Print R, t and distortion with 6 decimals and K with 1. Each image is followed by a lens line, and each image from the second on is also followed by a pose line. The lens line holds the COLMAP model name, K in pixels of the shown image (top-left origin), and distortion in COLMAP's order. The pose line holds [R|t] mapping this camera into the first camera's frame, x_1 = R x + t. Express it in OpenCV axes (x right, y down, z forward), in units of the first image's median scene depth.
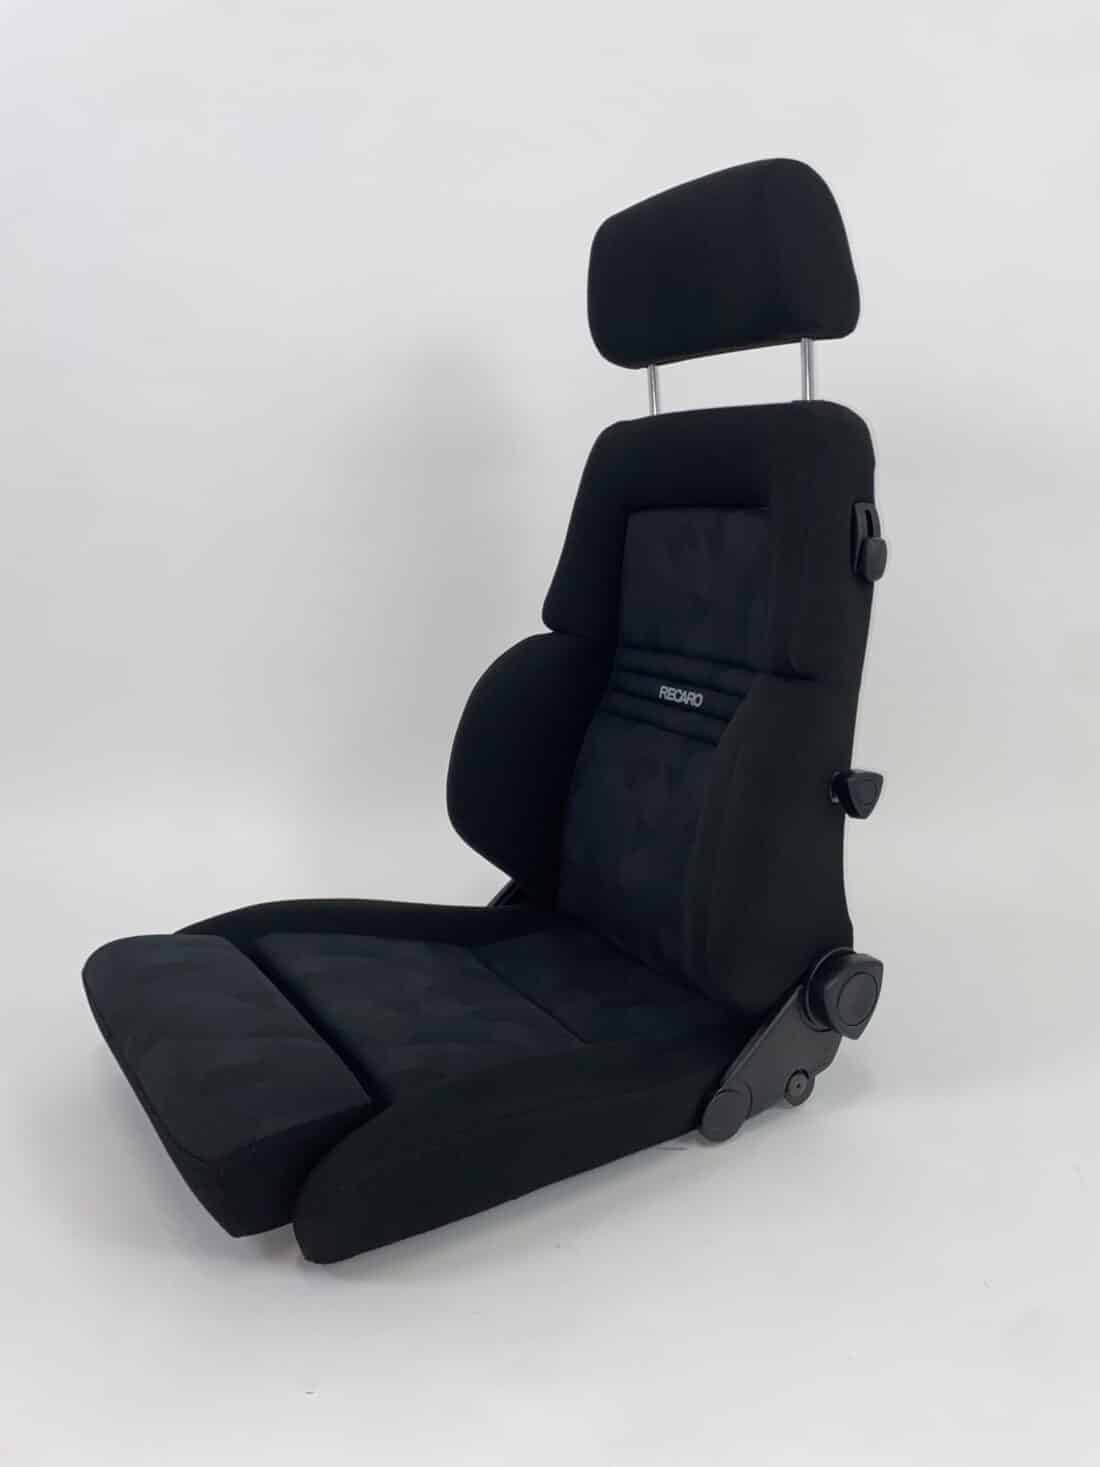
lens RADIAL K [[1149.1, 0, 544.8], [0, 1149.1, 704.6], [0, 0, 1]] dist [0.152208, -0.299104]
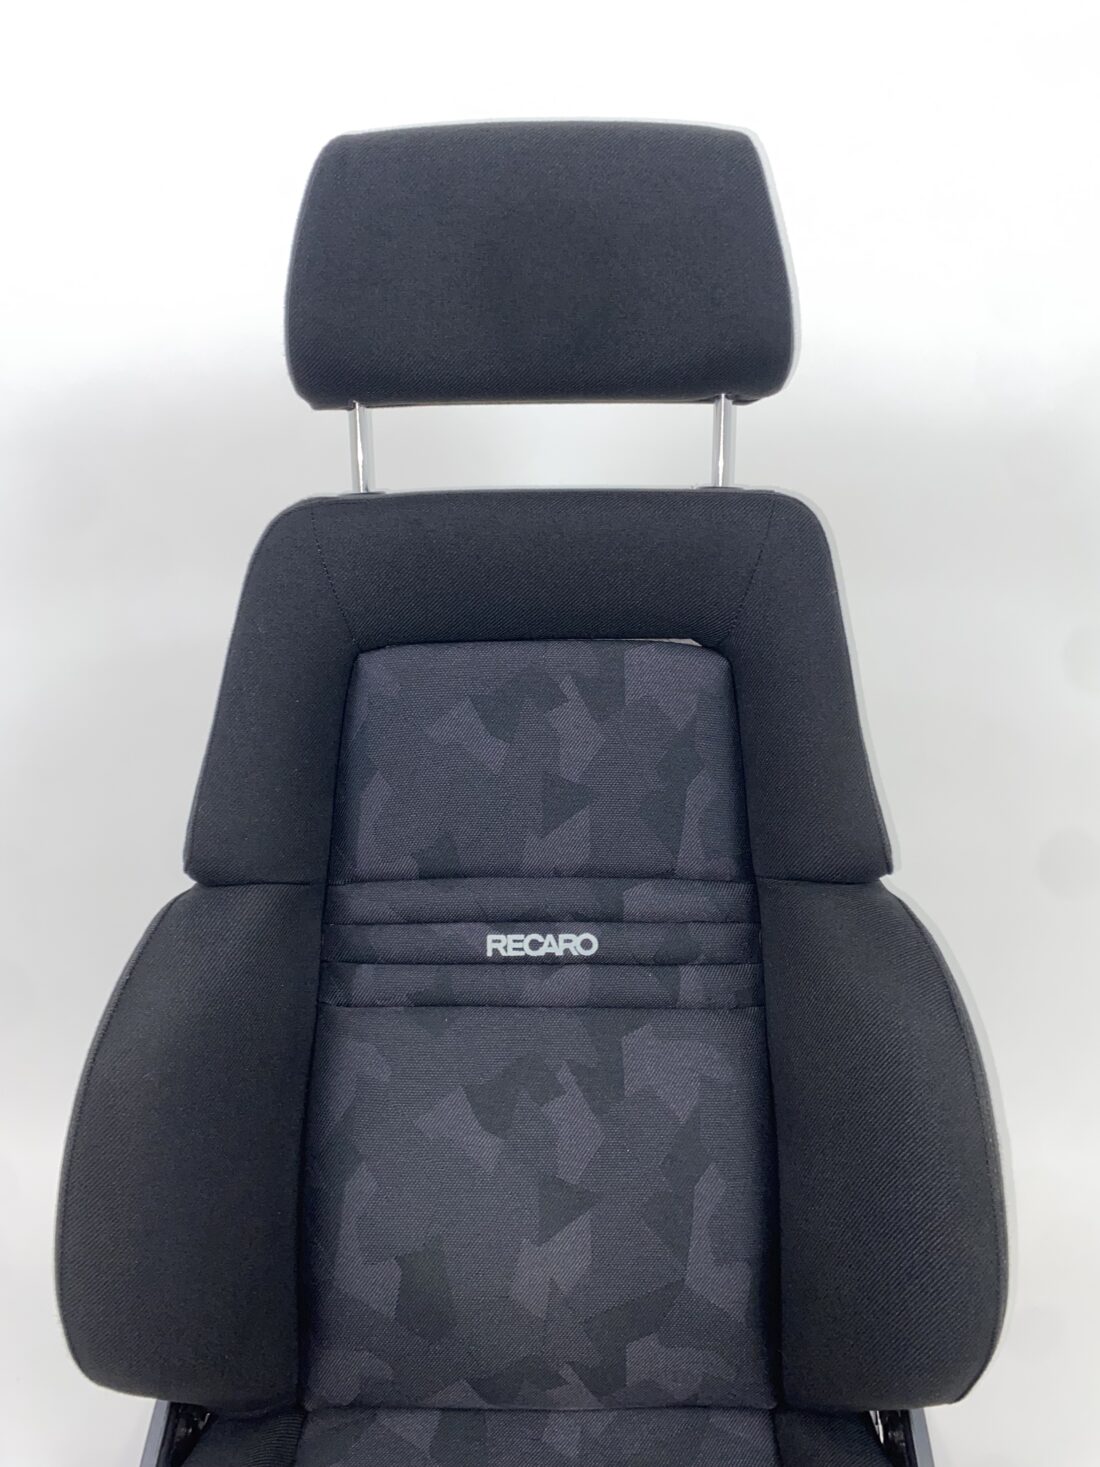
lens RADIAL K [[1149.1, 0, 544.8], [0, 1149.1, 704.6], [0, 0, 1]] dist [0.152208, -0.299104]
pose [[0.555220, -0.078232, 0.828016, -0.377859], [0.165806, 0.985994, -0.018022, -0.121486], [-0.815009, 0.147296, 0.560415, 0.640941]]
